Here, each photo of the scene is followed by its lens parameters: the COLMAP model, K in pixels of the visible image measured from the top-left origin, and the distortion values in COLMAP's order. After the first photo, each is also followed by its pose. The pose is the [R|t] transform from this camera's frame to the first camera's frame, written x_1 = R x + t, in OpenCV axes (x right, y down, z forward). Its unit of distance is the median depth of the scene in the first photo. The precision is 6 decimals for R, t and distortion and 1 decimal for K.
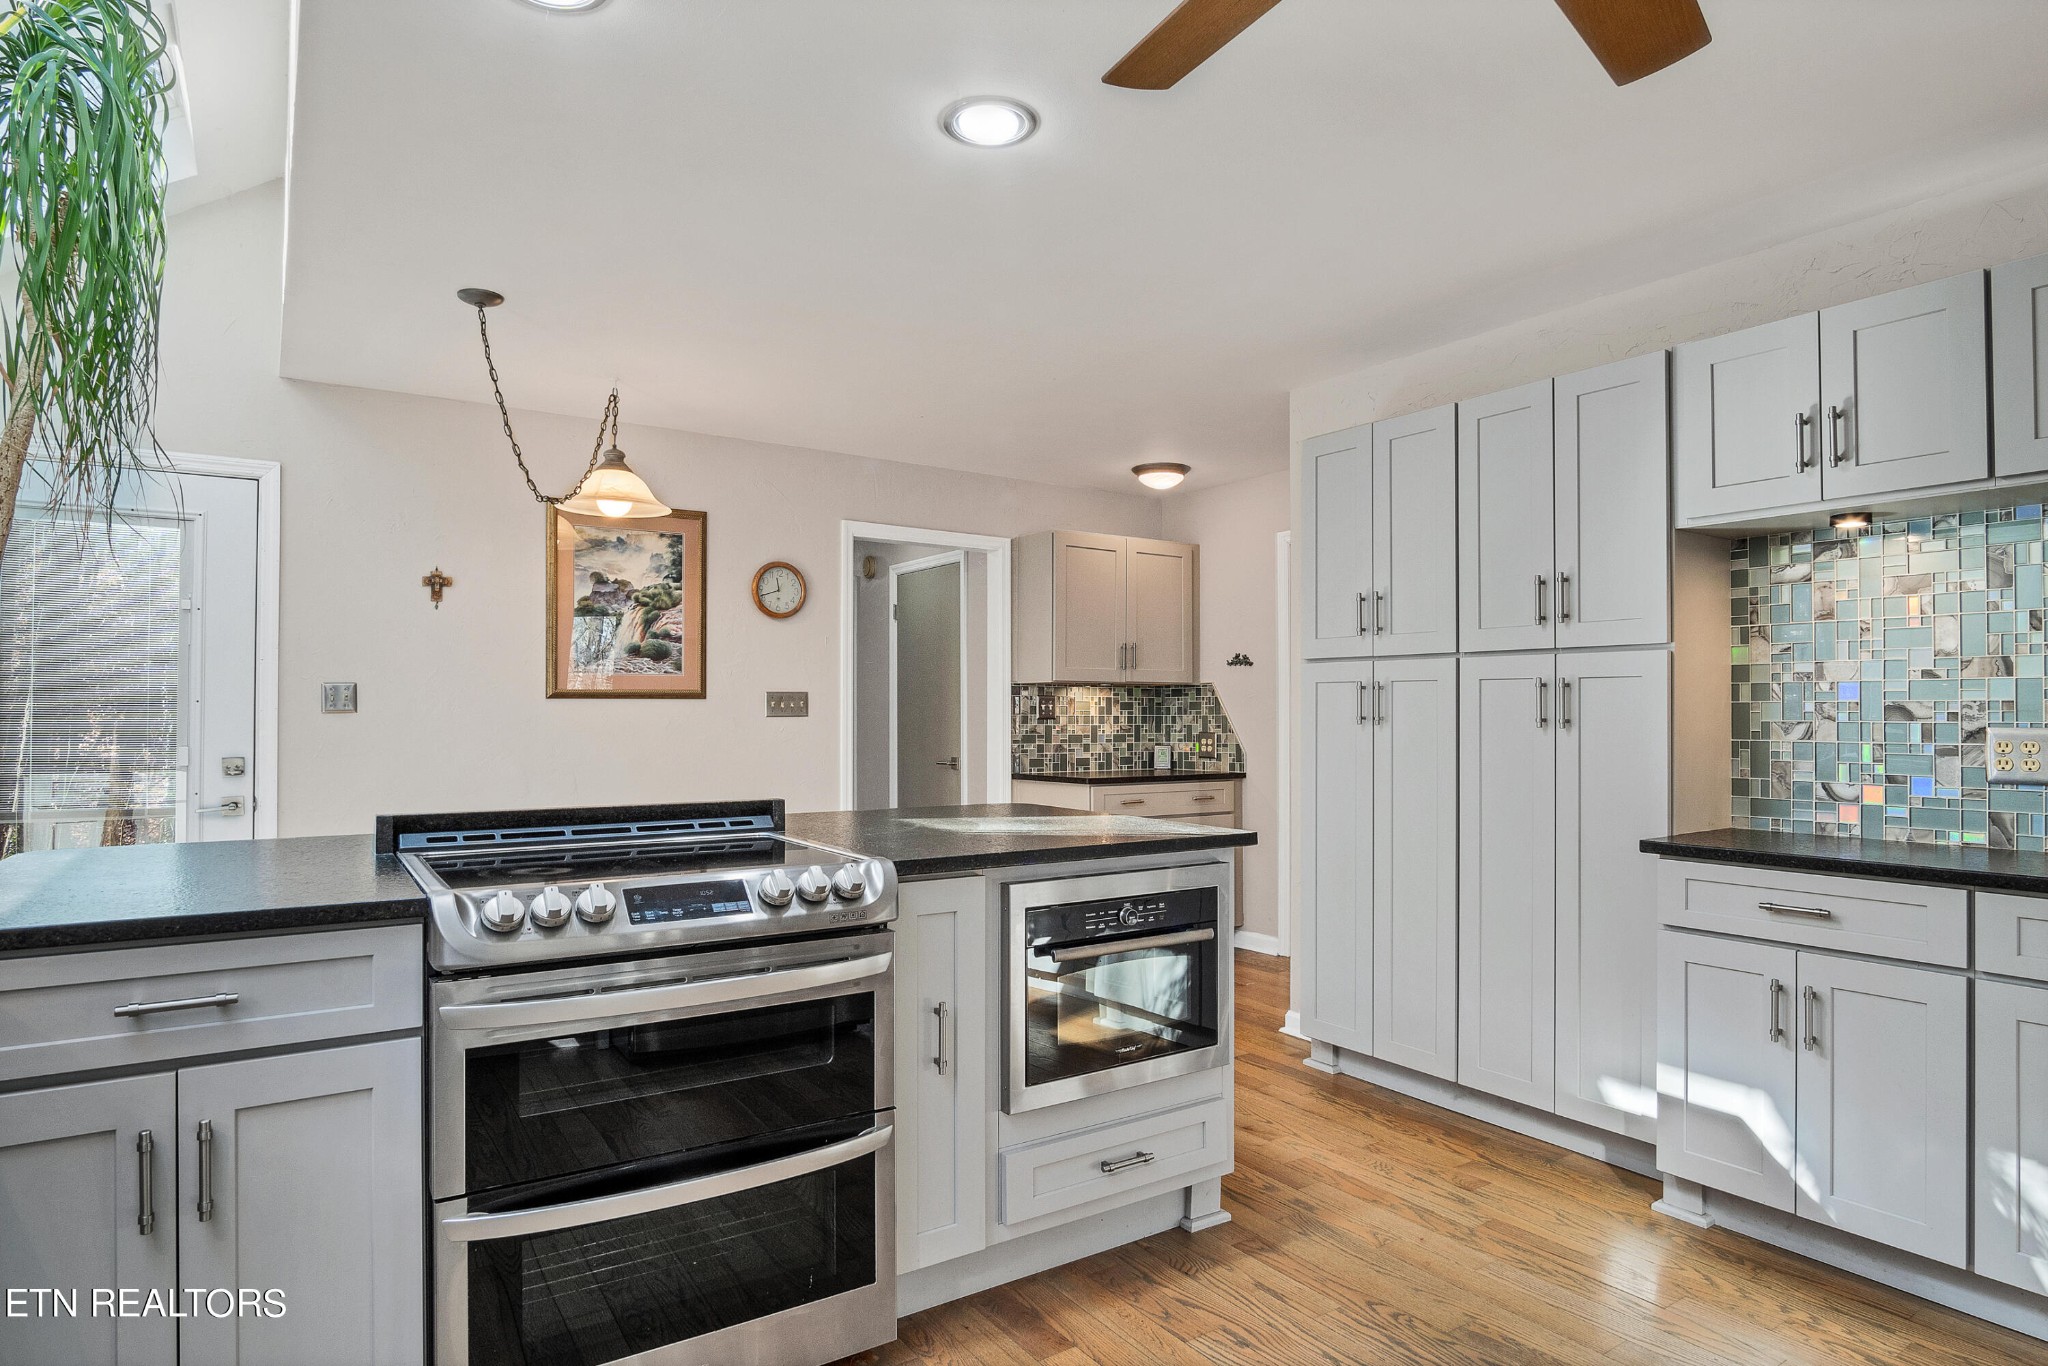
lens RADIAL K [[1138.2, 0, 1026.0], [0, 1138.2, 698.8], [0, 0, 1]] dist [-0.025941, 0.003198]
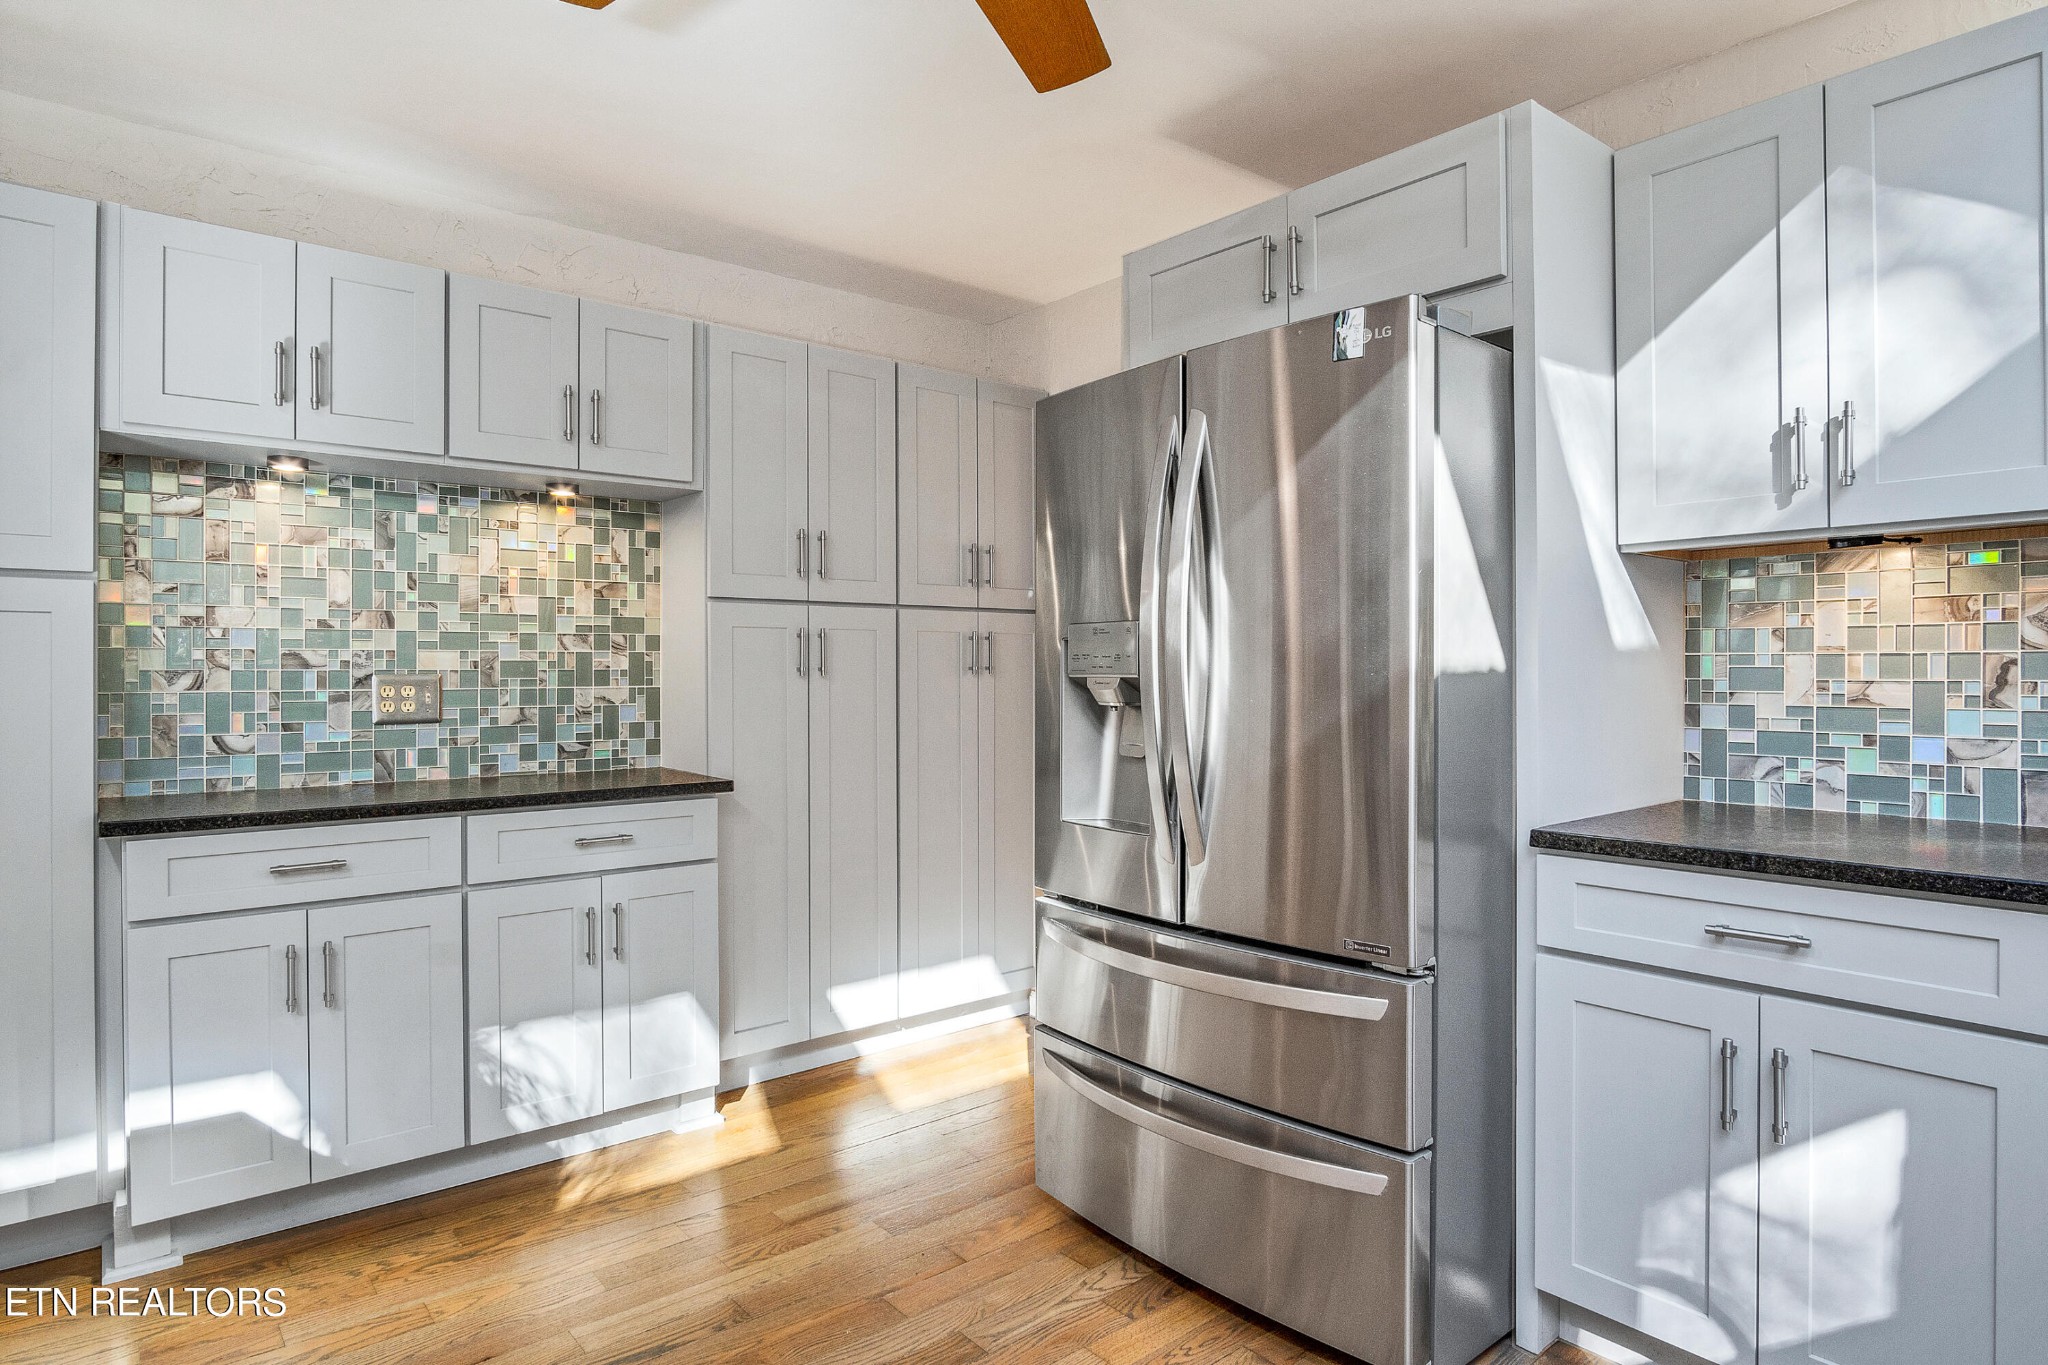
lens RADIAL K [[1138.2, 0, 1027.6], [0, 1138.2, 670.0], [0, 0, 1]] dist [-0.025941, 0.003198]
pose [[-0.110915, -0.008338, 0.993795, -0.305552], [-0.013996, 0.999879, 0.006827, 0.004572], [-0.993731, -0.013152, -0.111018, 0.460352]]
